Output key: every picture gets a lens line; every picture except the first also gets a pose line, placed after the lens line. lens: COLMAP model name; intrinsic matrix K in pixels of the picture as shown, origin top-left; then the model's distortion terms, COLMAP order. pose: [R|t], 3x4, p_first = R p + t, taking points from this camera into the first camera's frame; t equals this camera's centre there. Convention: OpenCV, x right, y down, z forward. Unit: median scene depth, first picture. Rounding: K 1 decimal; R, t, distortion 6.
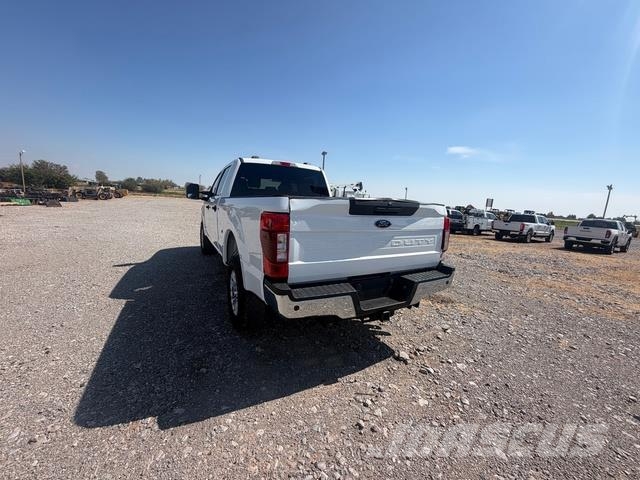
lens RADIAL K [[255.2, 0, 318.4], [0, 255.2, 240.3], [0, 0, 1]] dist [0.000181, -0.000064]
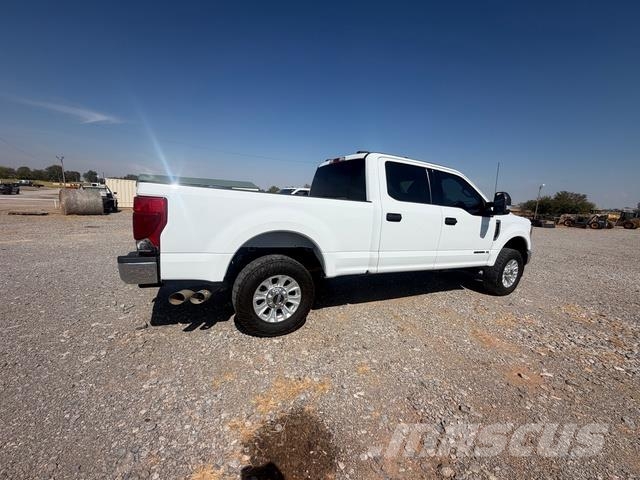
lens RADIAL K [[255.2, 0, 318.4], [0, 255.2, 239.9], [0, 0, 1]] dist [0.000181, -0.000064]
pose [[-0.039511, 0.095750, -0.994621, 1.057049], [-0.211799, 0.971978, 0.101984, -0.130915], [0.976514, 0.214689, -0.018124, 1.316481]]
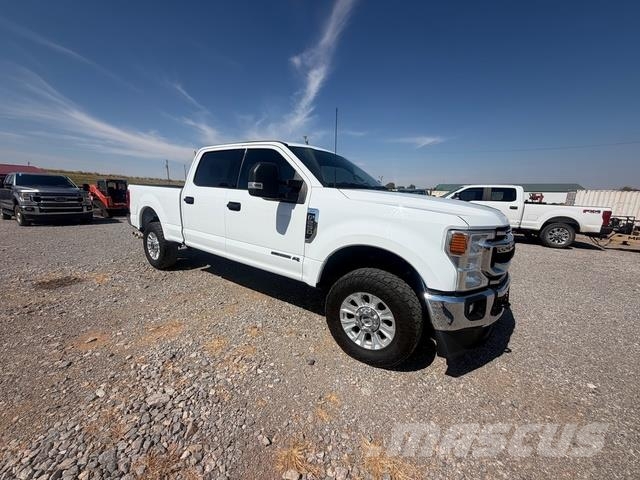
lens RADIAL K [[255.2, 0, 319.1], [0, 255.2, 240.9], [0, 0, 1]] dist [0.000181, -0.000064]
pose [[-0.895256, -0.006213, -0.445509, 0.053996], [-0.149433, 0.946175, 0.287092, -0.419012], [0.419746, 0.323595, -0.847997, 2.838085]]
